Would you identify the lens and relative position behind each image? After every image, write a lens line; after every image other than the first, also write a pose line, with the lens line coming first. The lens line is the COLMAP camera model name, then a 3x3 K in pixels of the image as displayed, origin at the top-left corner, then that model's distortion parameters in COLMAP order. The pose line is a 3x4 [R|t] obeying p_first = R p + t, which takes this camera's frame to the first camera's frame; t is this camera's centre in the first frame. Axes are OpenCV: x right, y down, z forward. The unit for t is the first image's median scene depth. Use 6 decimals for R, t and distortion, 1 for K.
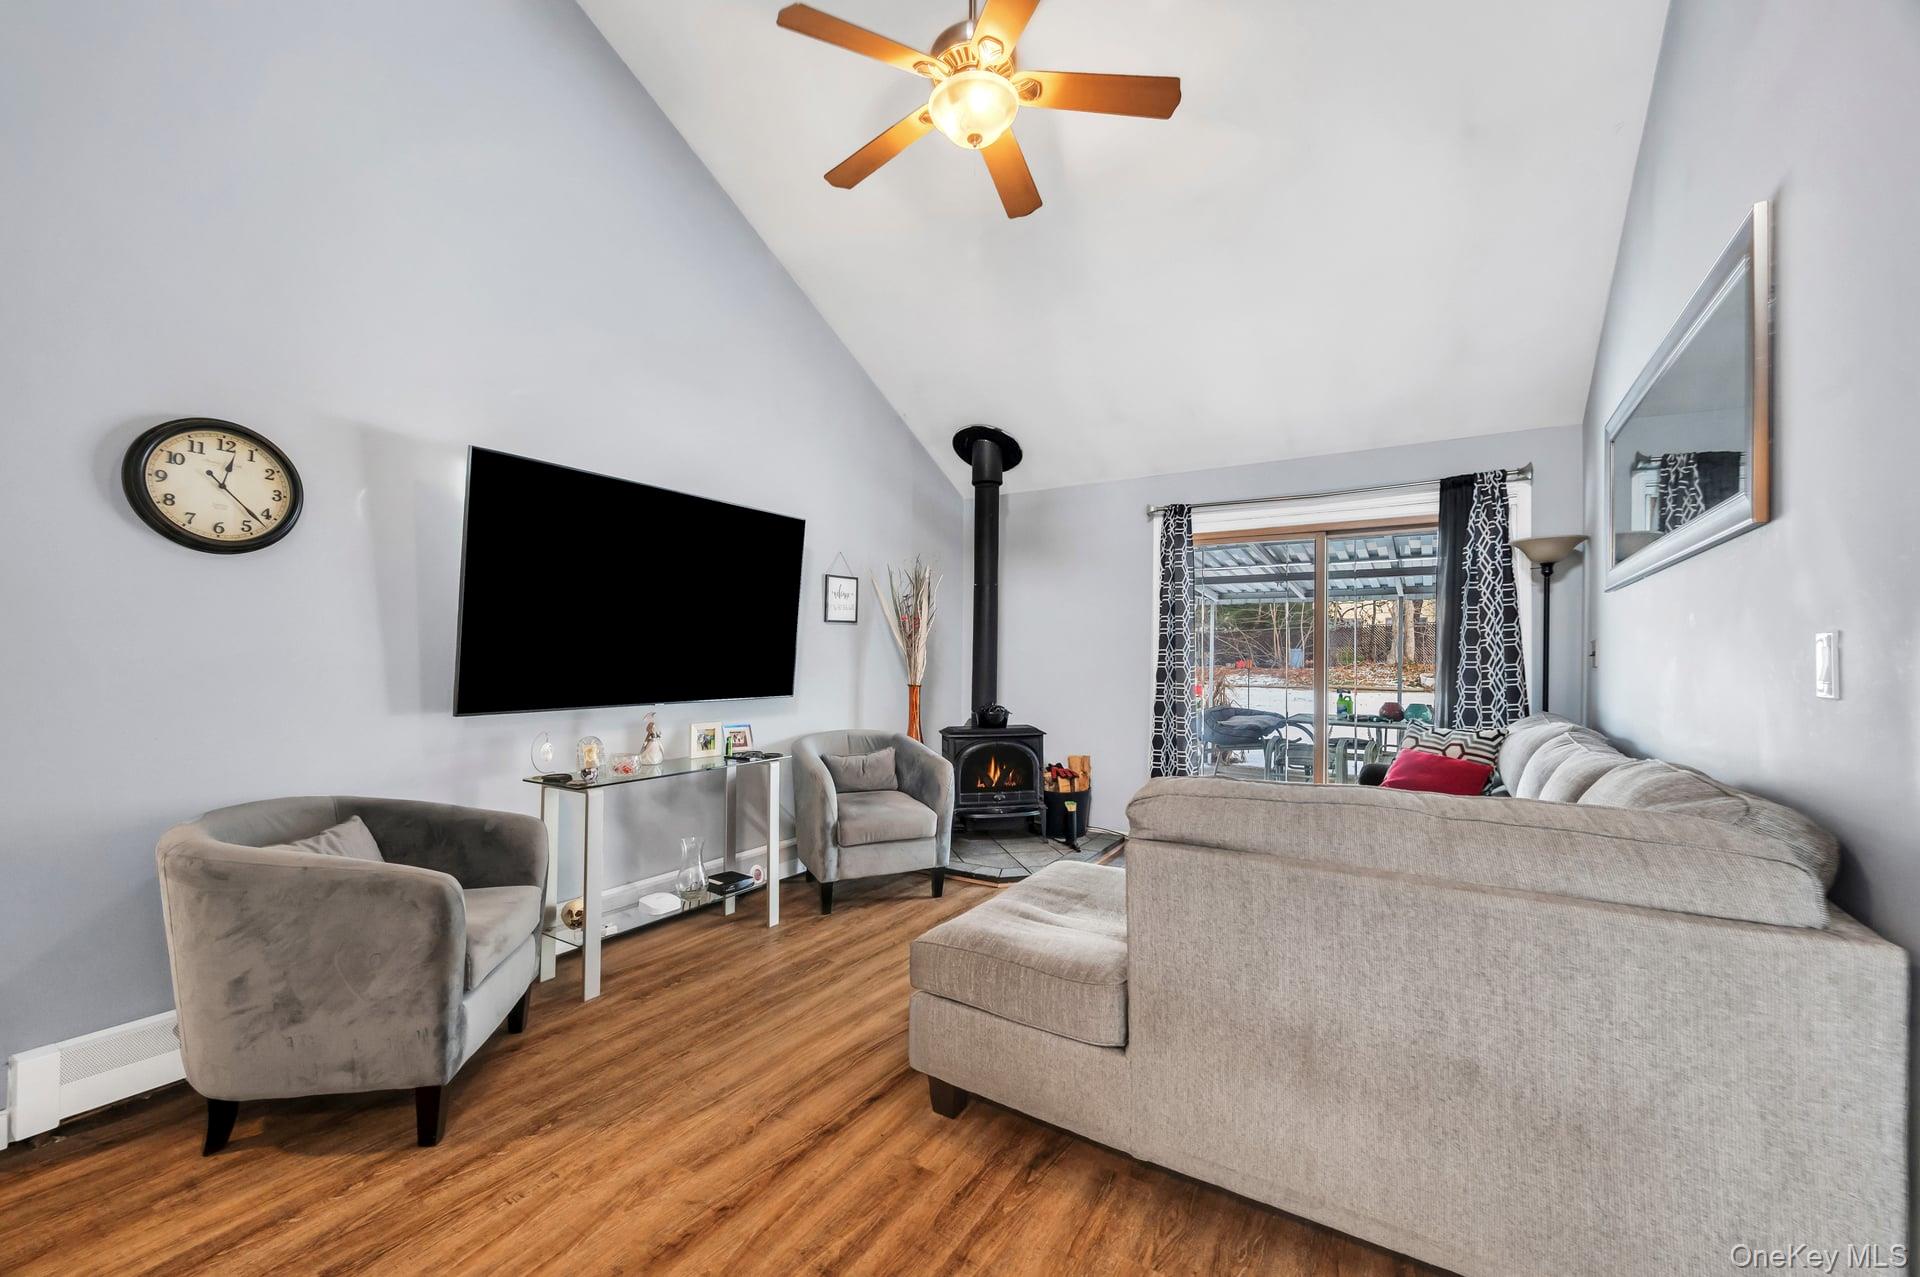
lens RADIAL K [[766.9, 0, 955.1], [0, 766.9, 651.4], [0, 0, 1]] dist [0.001199, 0.000187]
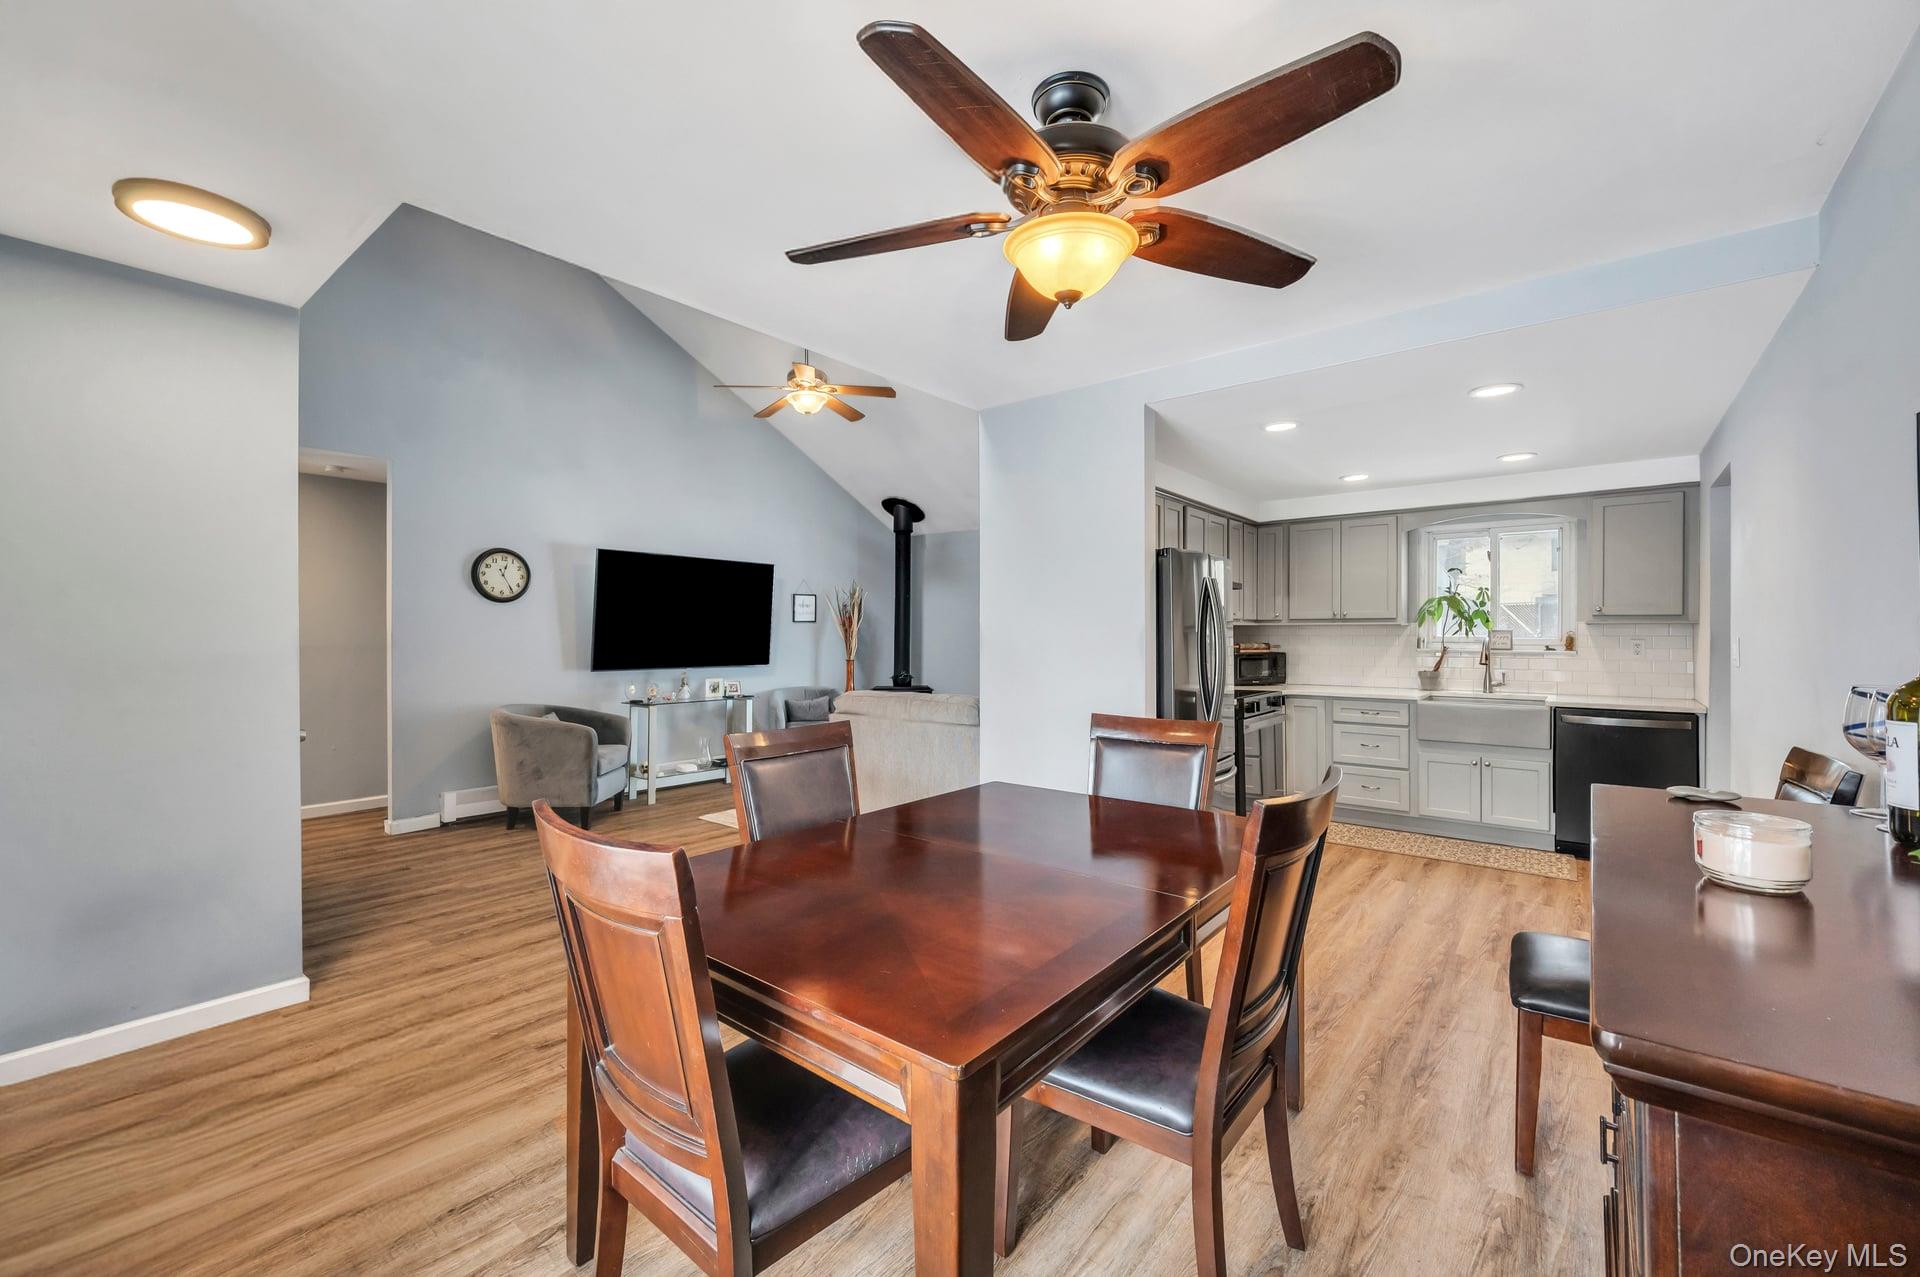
lens RADIAL K [[766.9, 0, 953.3], [0, 766.9, 632.8], [0, 0, 1]] dist [0.001199, 0.000187]
pose [[0.992567, -0.004811, -0.121606, 0.685397], [0.004670, 0.999988, -0.001442, -0.019054], [0.121612, 0.000863, 0.992577, -1.120797]]
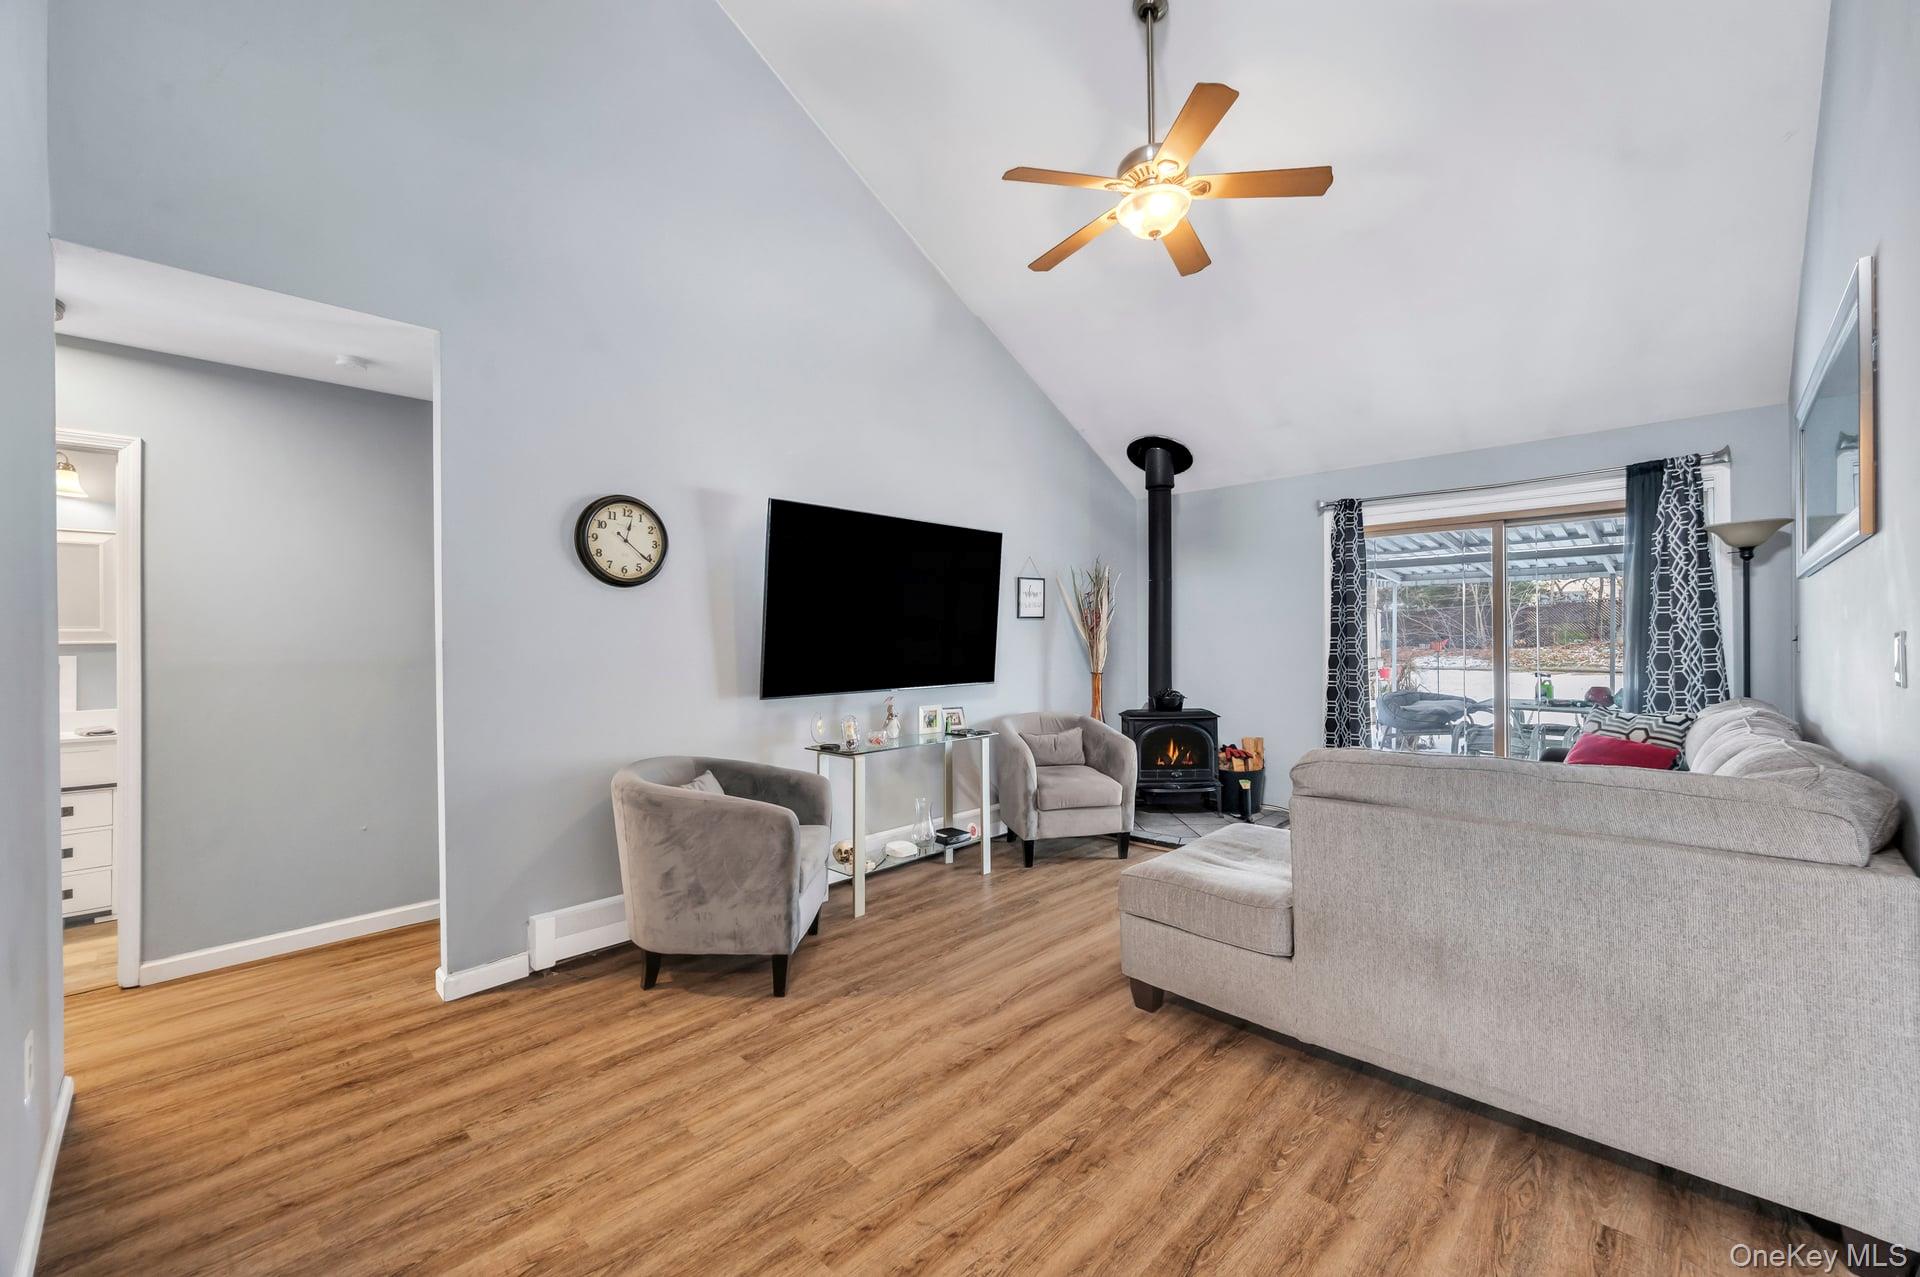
lens RADIAL K [[766.9, 0, 961.5], [0, 766.9, 636.2], [0, 0, 1]] dist [0.001199, 0.000187]
pose [[0.979555, -0.014963, -0.200622, -0.039043], [0.015158, 0.999885, -0.000568, -0.021749], [0.200607, -0.002485, 0.979669, -0.264444]]
